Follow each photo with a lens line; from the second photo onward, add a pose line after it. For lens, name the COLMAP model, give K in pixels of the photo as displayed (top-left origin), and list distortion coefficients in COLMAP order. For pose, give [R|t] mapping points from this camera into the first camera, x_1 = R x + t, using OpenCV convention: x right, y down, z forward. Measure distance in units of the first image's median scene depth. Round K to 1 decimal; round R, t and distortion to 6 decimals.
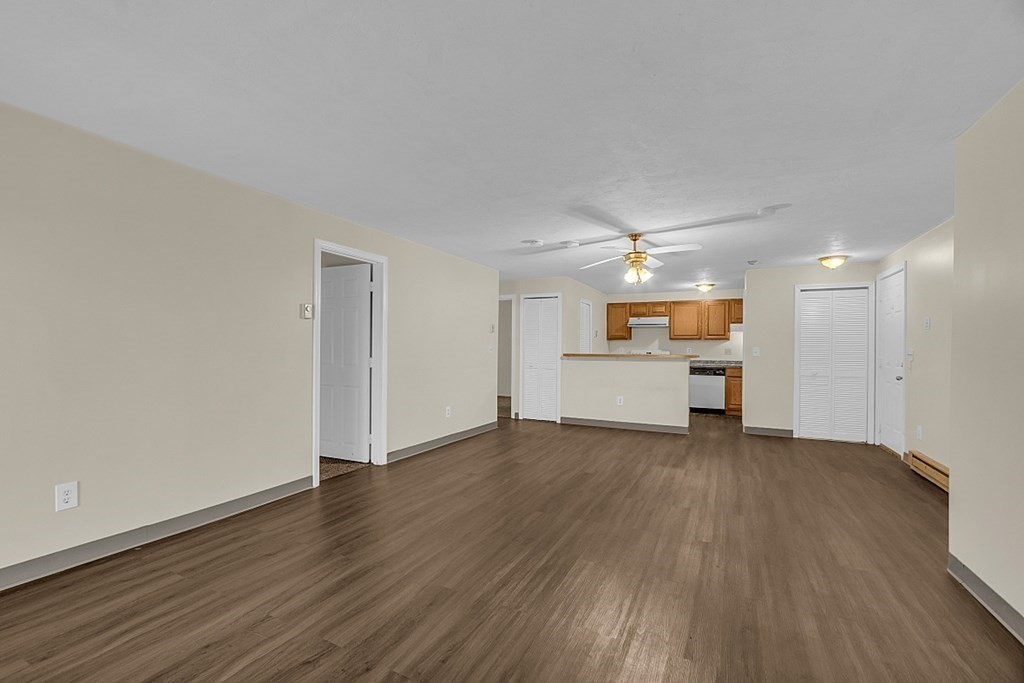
lens RADIAL K [[460.6, 0, 483.2], [0, 460.6, 348.5], [0, 0, 1]] dist [-0.020050, 0.005939]
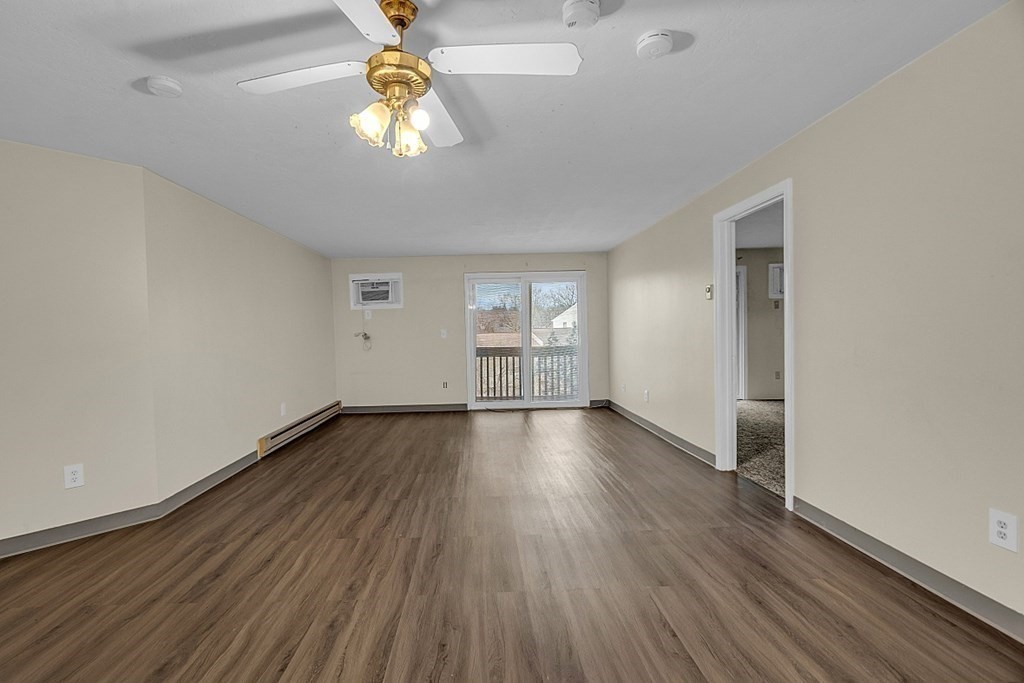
lens RADIAL K [[460.6, 0, 483.2], [0, 460.6, 348.5], [0, 0, 1]] dist [-0.020050, 0.005939]
pose [[-0.875117, 0.031119, -0.482910, 0.284156], [0.018936, 0.999368, 0.030084, 0.001748], [0.483541, 0.017183, -0.875153, 0.845502]]
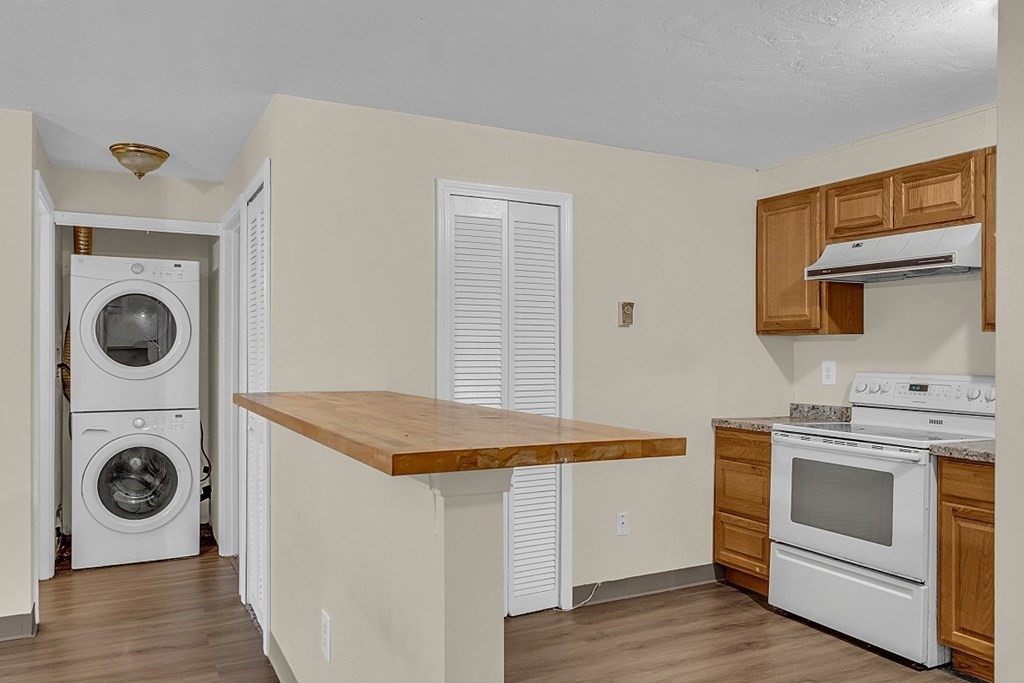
lens RADIAL K [[729.6, 0, 483.8], [0, 729.6, 351.3], [0, 0, 1]] dist [-0.001495, 0.006304]
pose [[0.815033, -0.003855, -0.579402, 0.513255], [0.002412, 0.999992, -0.003261, -0.010530], [0.579409, 0.001260, 0.815036, 0.732074]]
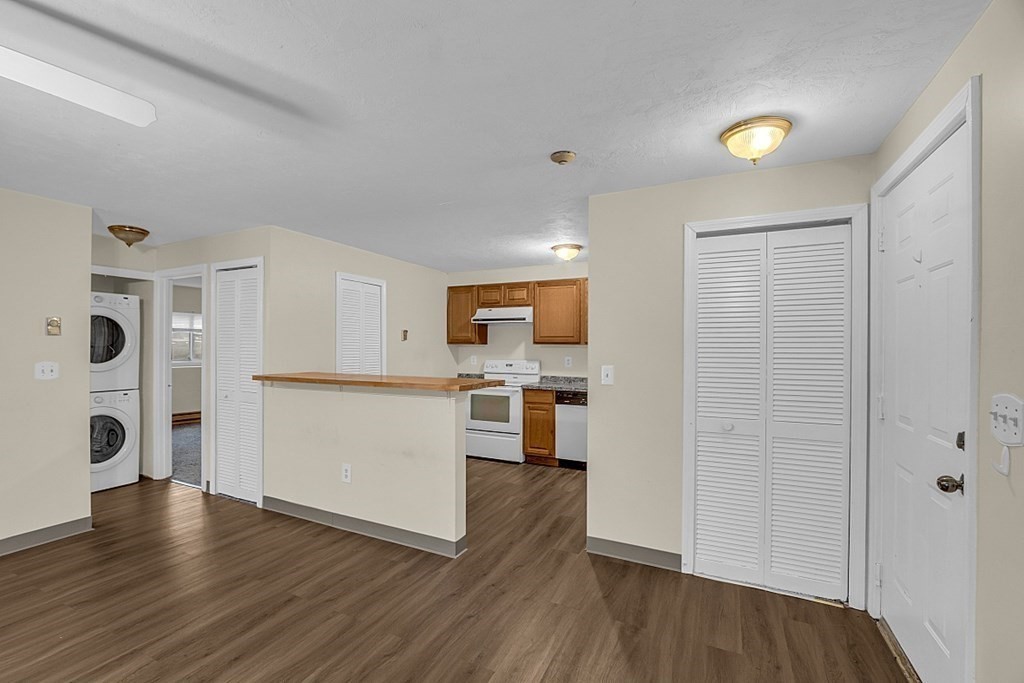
lens RADIAL K [[460.6, 0, 483.2], [0, 460.6, 348.5], [0, 0, 1]] dist [-0.020050, 0.005939]
pose [[0.999961, -0.003772, 0.007976, 0.414915], [0.003760, 0.999992, 0.001493, -0.017969], [-0.007981, -0.001463, 0.999967, 0.481389]]
